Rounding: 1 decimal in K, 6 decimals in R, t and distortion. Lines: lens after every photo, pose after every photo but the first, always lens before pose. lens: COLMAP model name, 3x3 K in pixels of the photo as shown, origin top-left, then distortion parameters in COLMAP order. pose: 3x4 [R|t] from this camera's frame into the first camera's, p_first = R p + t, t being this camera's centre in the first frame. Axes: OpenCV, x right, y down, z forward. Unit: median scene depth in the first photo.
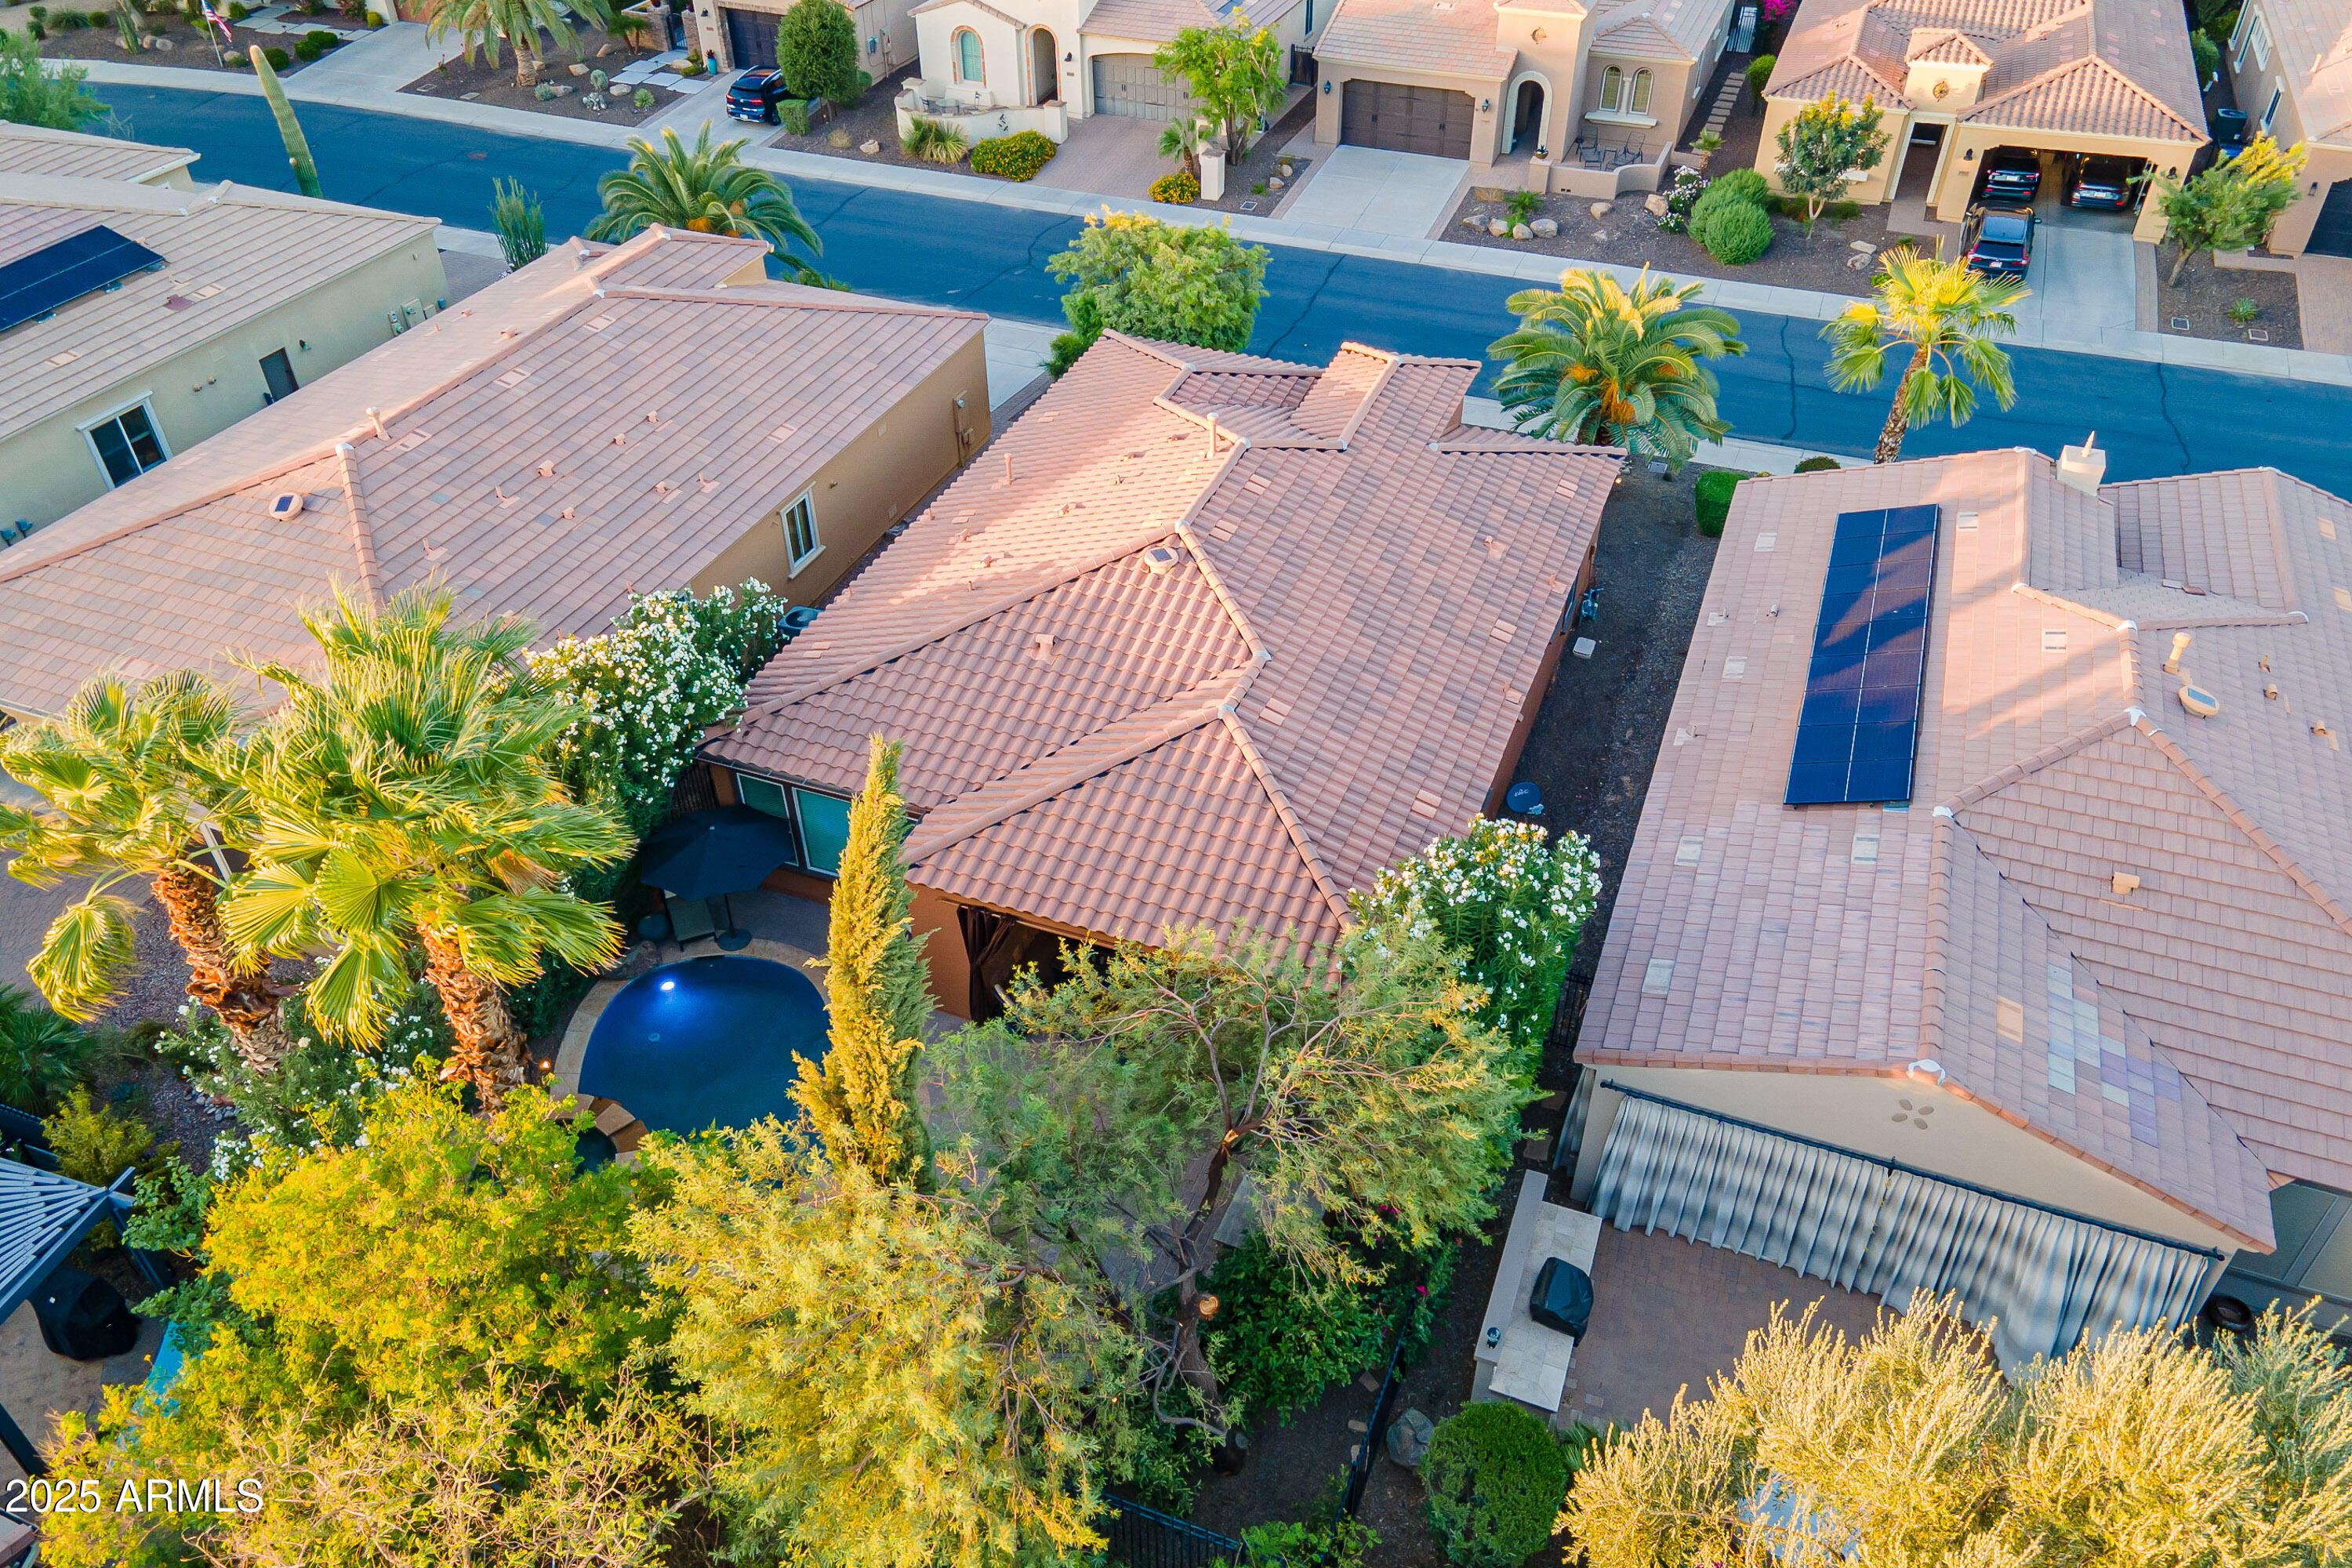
lens RADIAL K [[1720.9, 0, 1167.2], [0, 1720.9, 795.7], [0, 0, 1]] dist [0.026475, 0.038638]
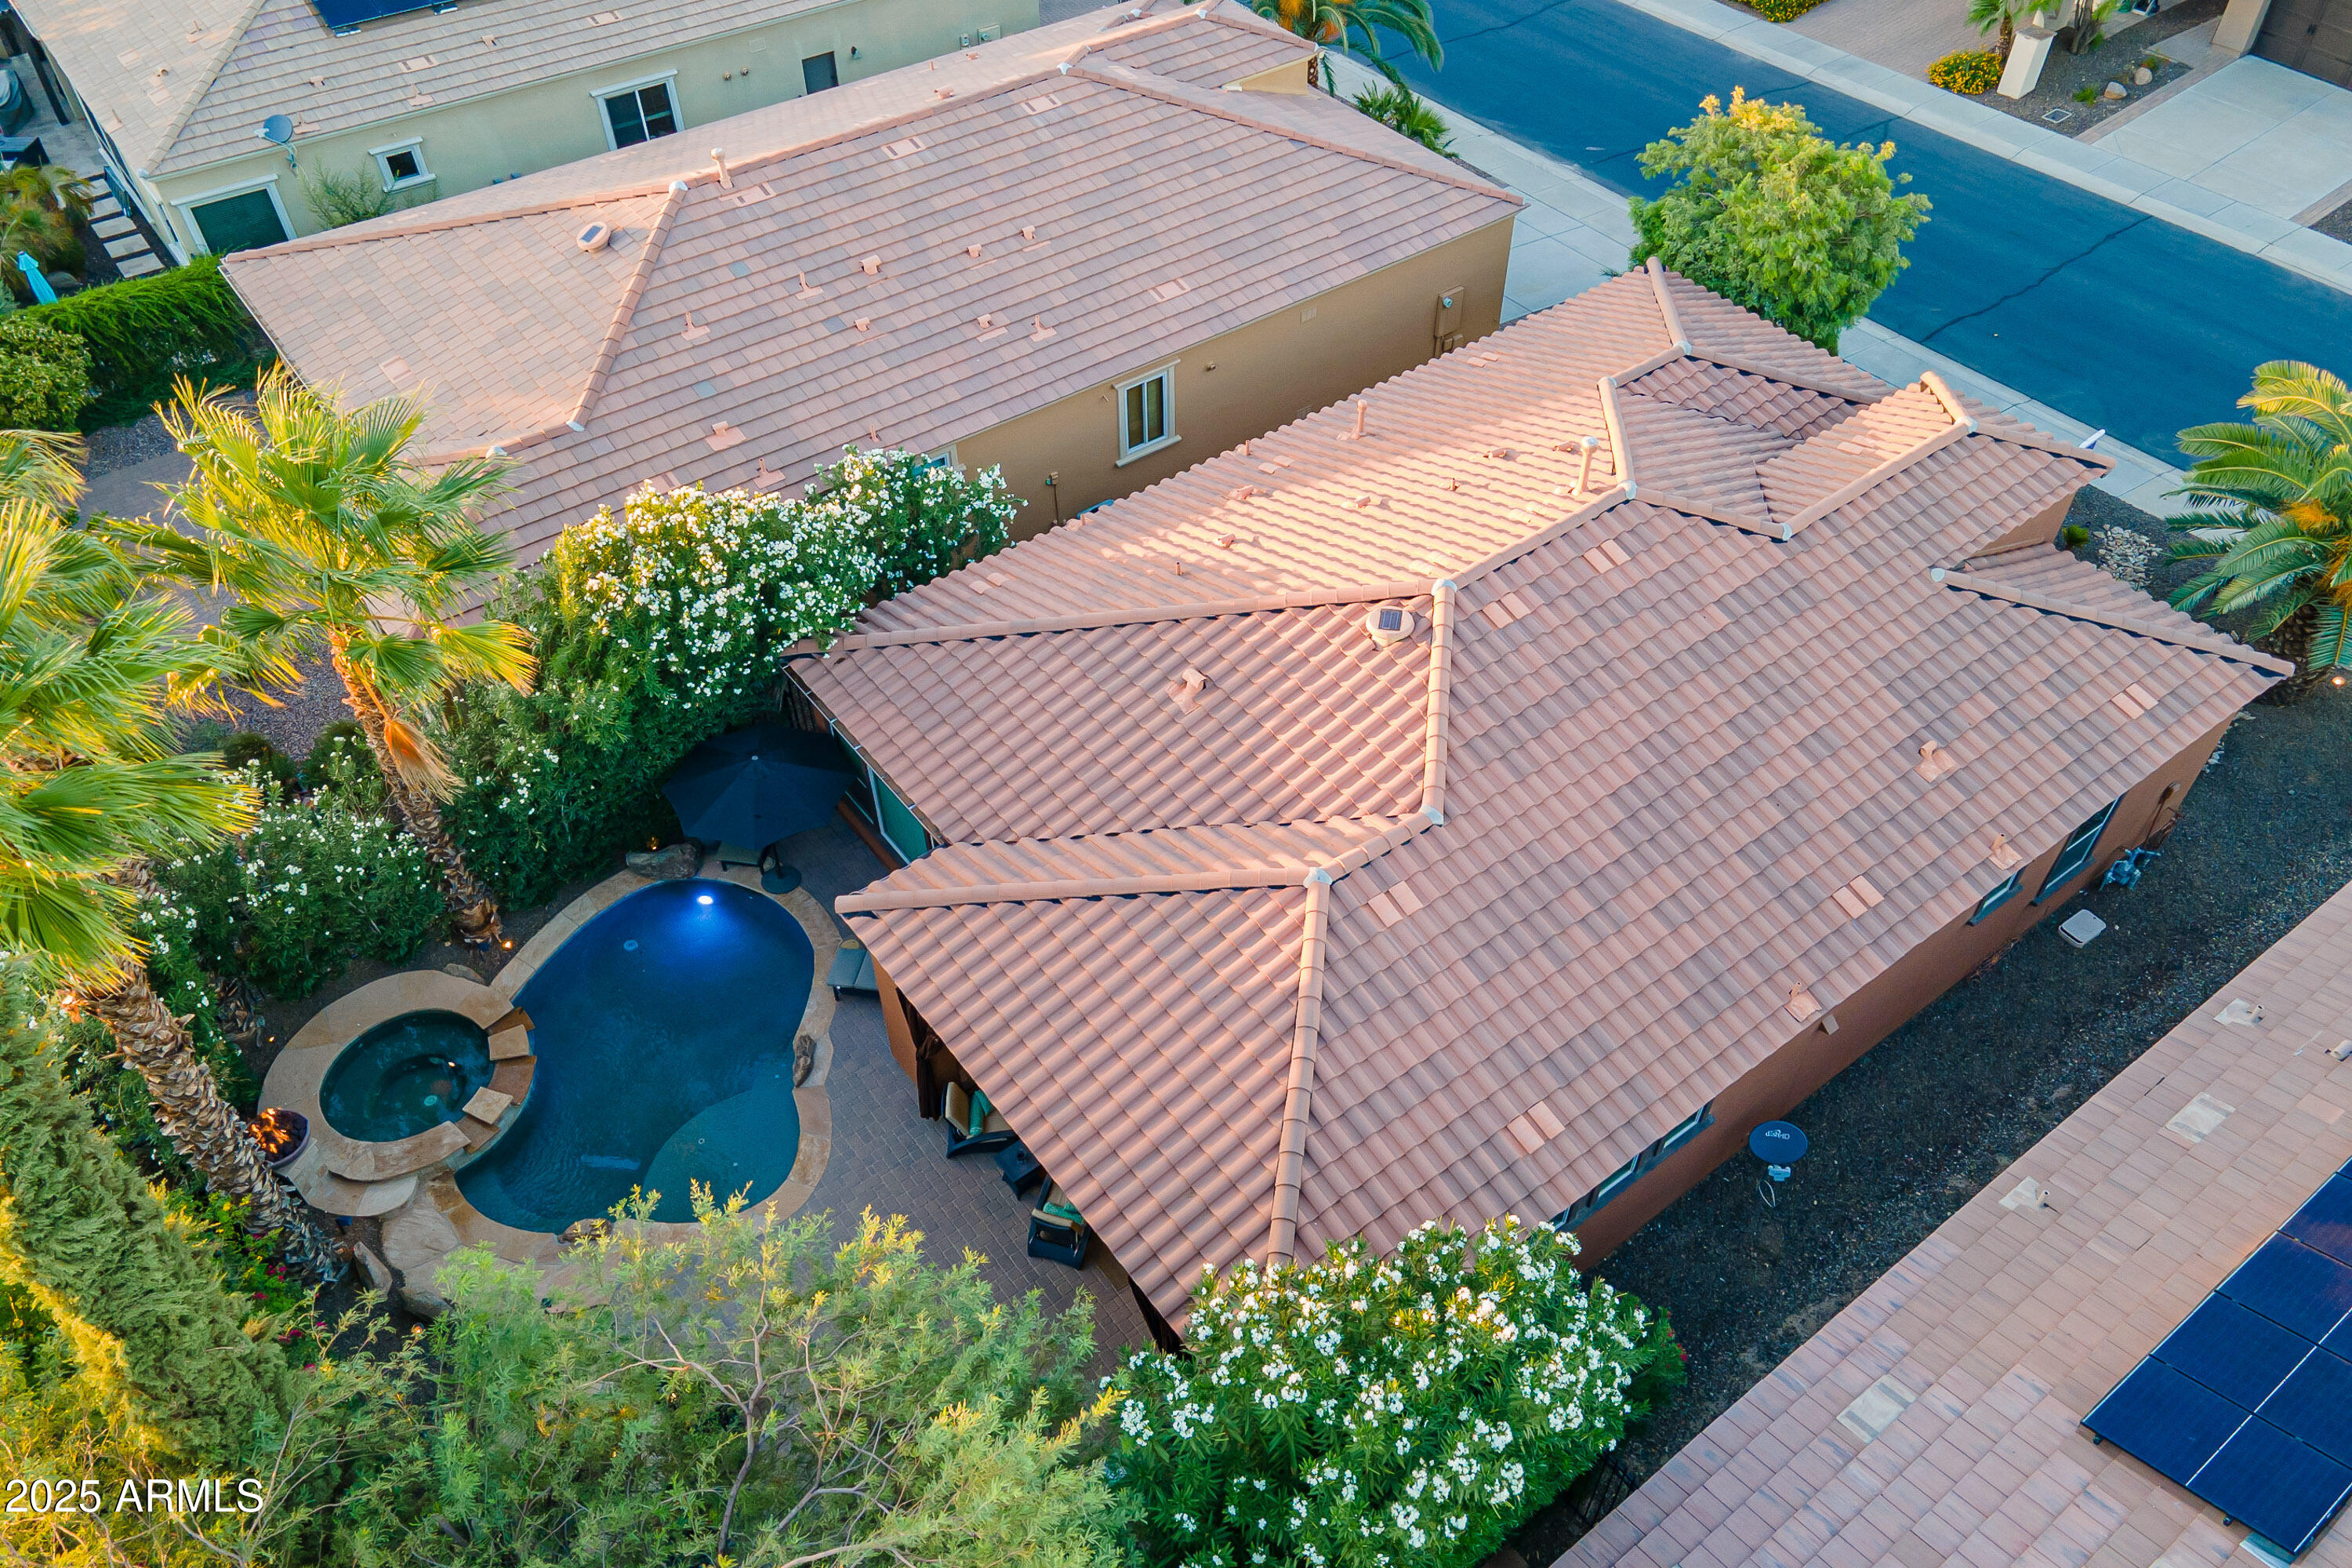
lens RADIAL K [[1720.9, 0, 1167.2], [0, 1720.9, 795.7], [0, 0, 1]] dist [0.026475, 0.038638]
pose [[0.852681, 0.372189, -0.366620, 0.168626], [-0.325260, 0.927360, 0.184960, -0.142151], [0.408828, -0.038465, 0.911800, 0.251527]]
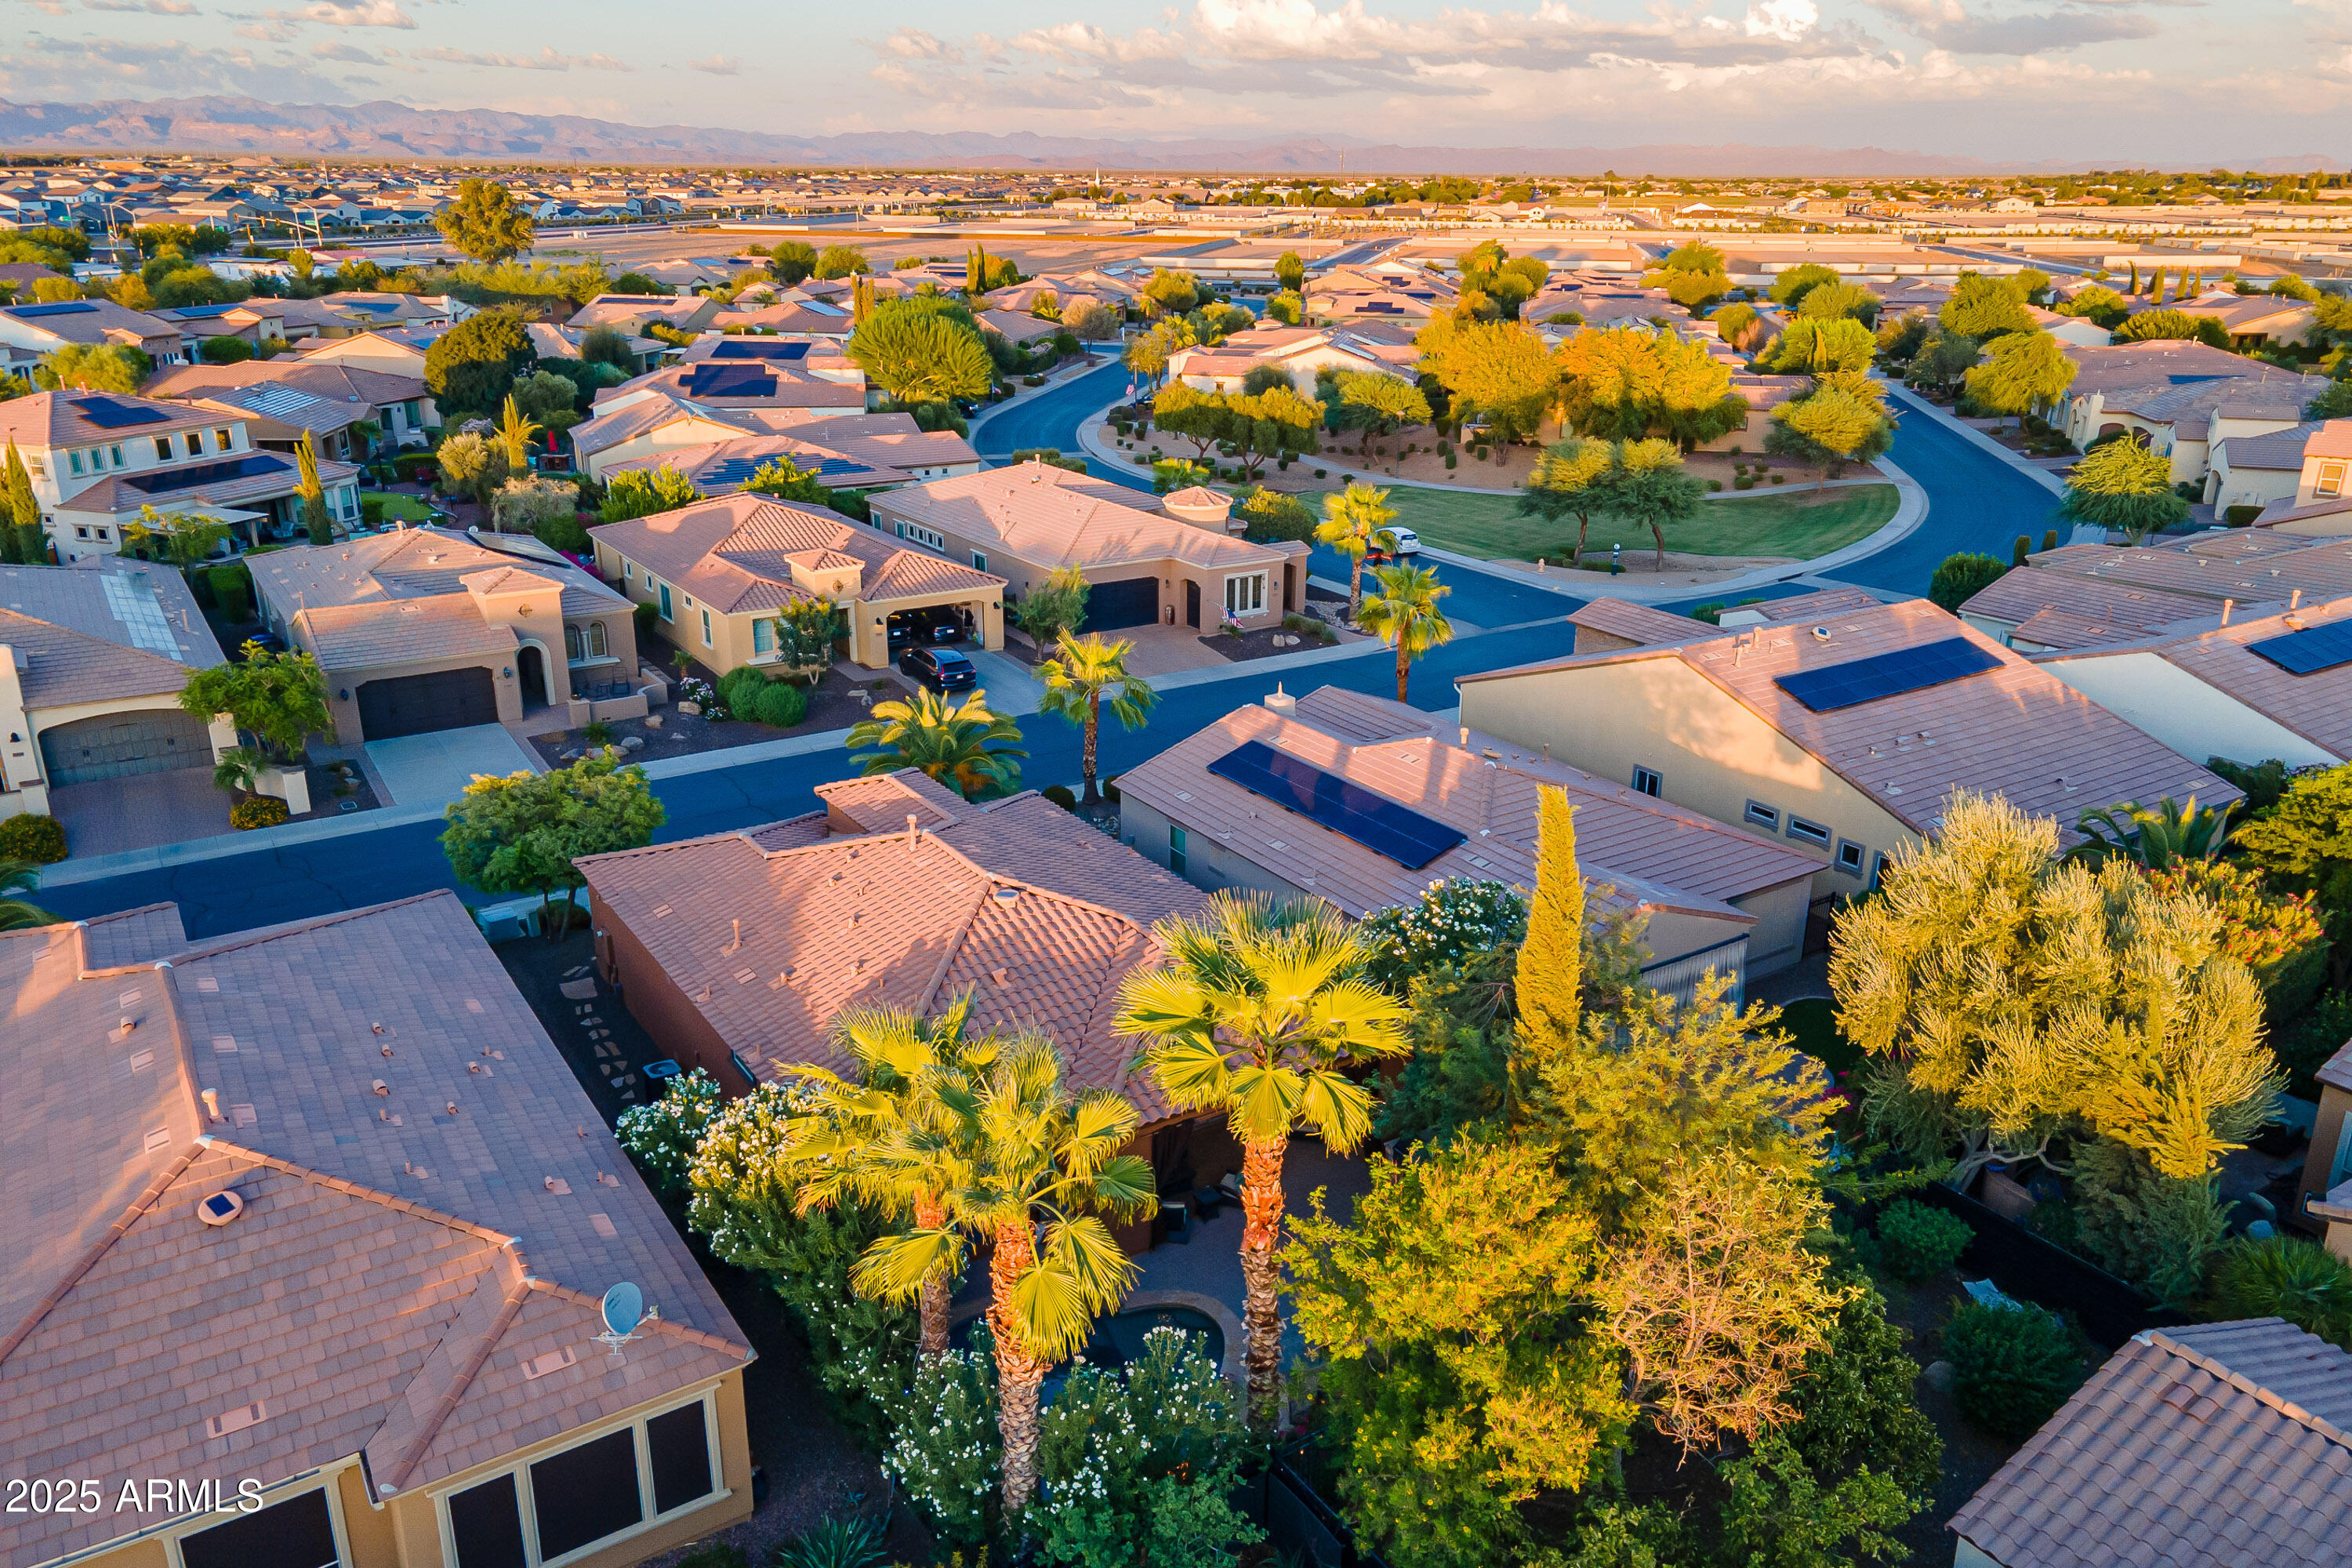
lens RADIAL K [[1720.9, 0, 1167.2], [0, 1720.9, 795.7], [0, 0, 1]] dist [0.026475, 0.038638]
pose [[0.574280, -0.269239, 0.773119, -0.751012], [0.504774, 0.859946, -0.075474, -0.038304], [-0.644520, 0.433594, 0.629754, 0.061210]]
